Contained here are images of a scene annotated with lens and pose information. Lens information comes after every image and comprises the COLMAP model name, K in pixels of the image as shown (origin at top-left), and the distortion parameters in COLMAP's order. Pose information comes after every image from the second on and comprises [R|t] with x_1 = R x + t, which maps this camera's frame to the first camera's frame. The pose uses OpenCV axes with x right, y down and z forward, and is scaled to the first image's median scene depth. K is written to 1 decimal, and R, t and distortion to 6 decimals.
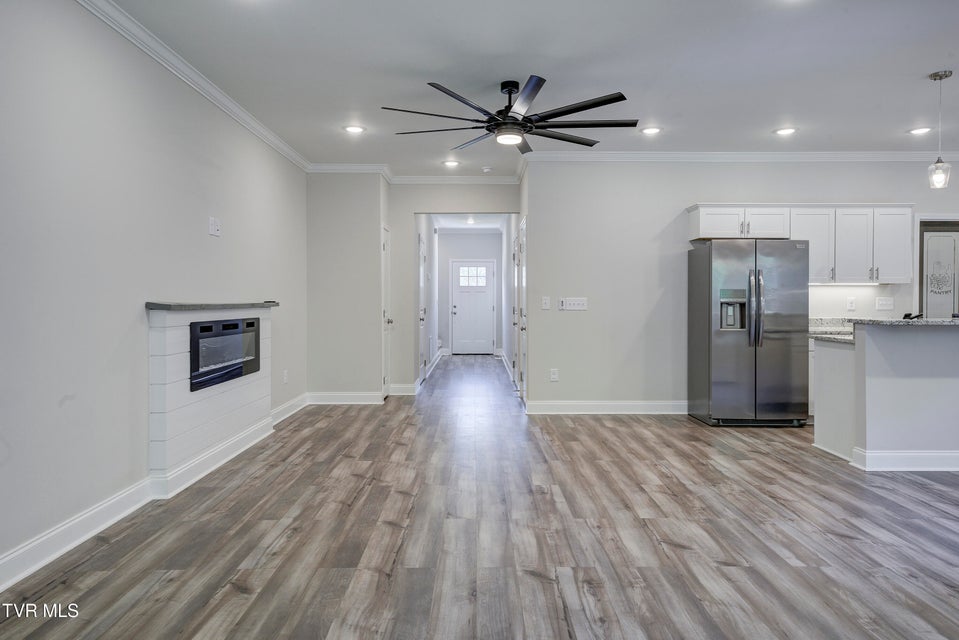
lens RADIAL K [[612.7, 0, 496.1], [0, 612.7, 301.6], [0, 0, 1]] dist [0.024689, -0.006729]
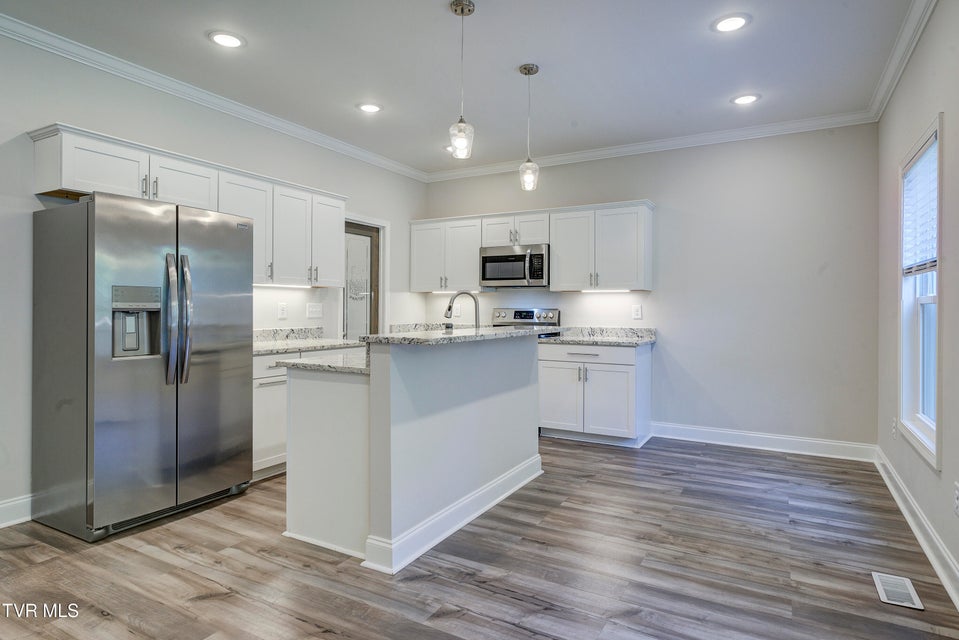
lens RADIAL K [[535.1, 0, 485.7], [0, 535.1, 310.7], [0, 0, 1]] dist [-0.002426, 0.003491]
pose [[0.510391, -0.002205, 0.859940, 0.178873], [-0.004359, 0.999977, 0.005151, -0.001848], [-0.859932, -0.006377, 0.510369, 0.666979]]
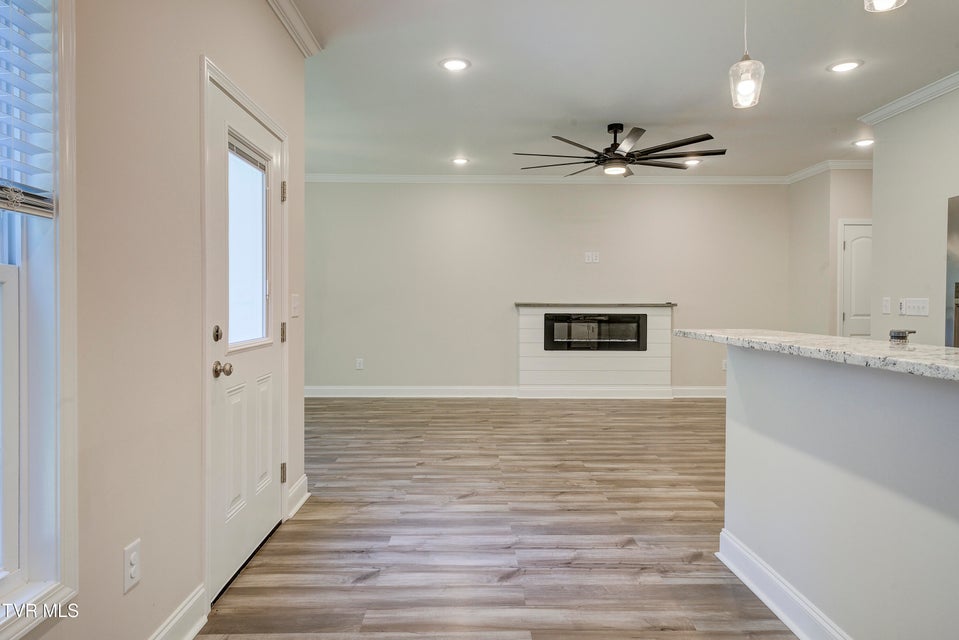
lens RADIAL K [[612.7, 0, 475.8], [0, 612.7, 299.8], [0, 0, 1]] dist [0.024689, -0.006729]
pose [[-0.012564, -0.004793, -0.999910, 1.331580], [-0.003667, 0.999982, -0.004747, 0.001546], [0.999914, 0.003607, -0.012581, 0.782584]]
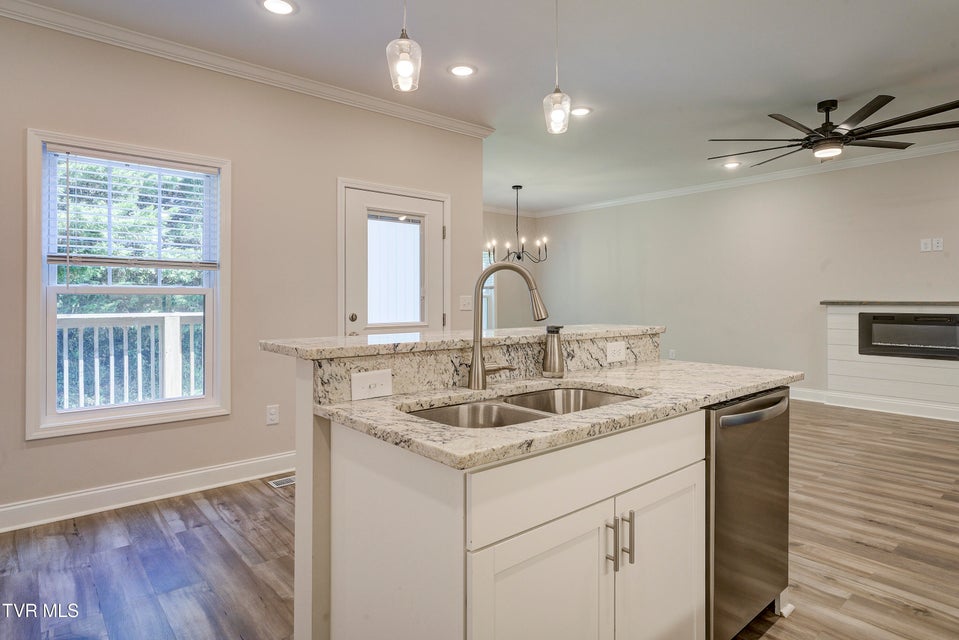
lens RADIAL K [[535.1, 0, 477.9], [0, 535.1, 299.7], [0, 0, 1]] dist [-0.002426, 0.003491]
pose [[-0.785302, 0.000059, -0.619113, 1.173140], [0.000498, 1.000000, -0.000536, -0.001328], [0.619113, -0.000729, -0.785302, 1.444537]]
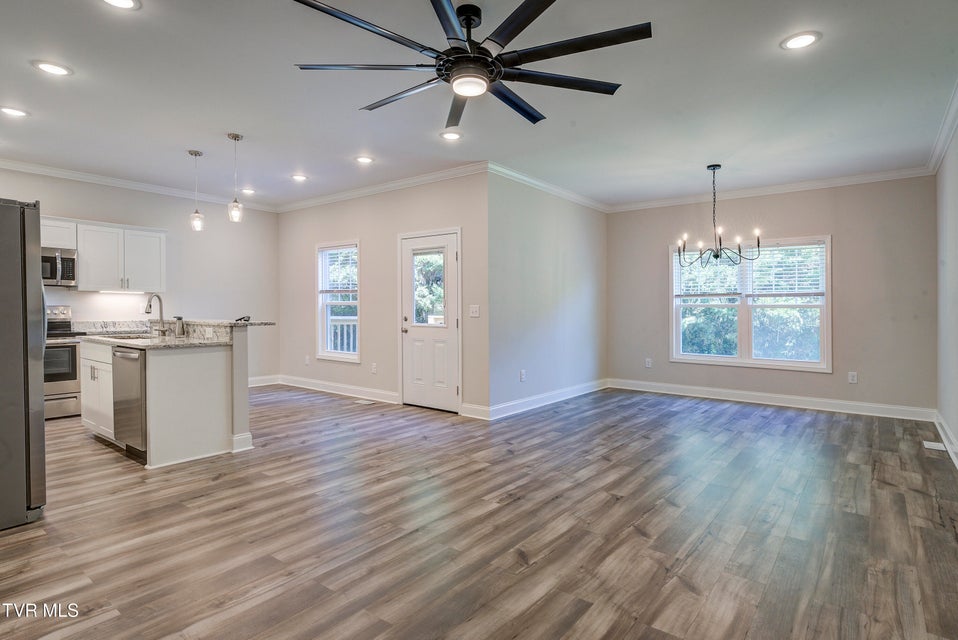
lens RADIAL K [[507.2, 0, 479.4], [0, 507.2, 314.1], [0, 0, 1]] dist [-0.004991, 0.001959]
pose [[-0.765712, -0.014389, 0.643023, -0.392308], [-0.007521, 0.999882, 0.013419, -0.005088], [-0.643140, 0.005439, -0.765729, 1.544252]]
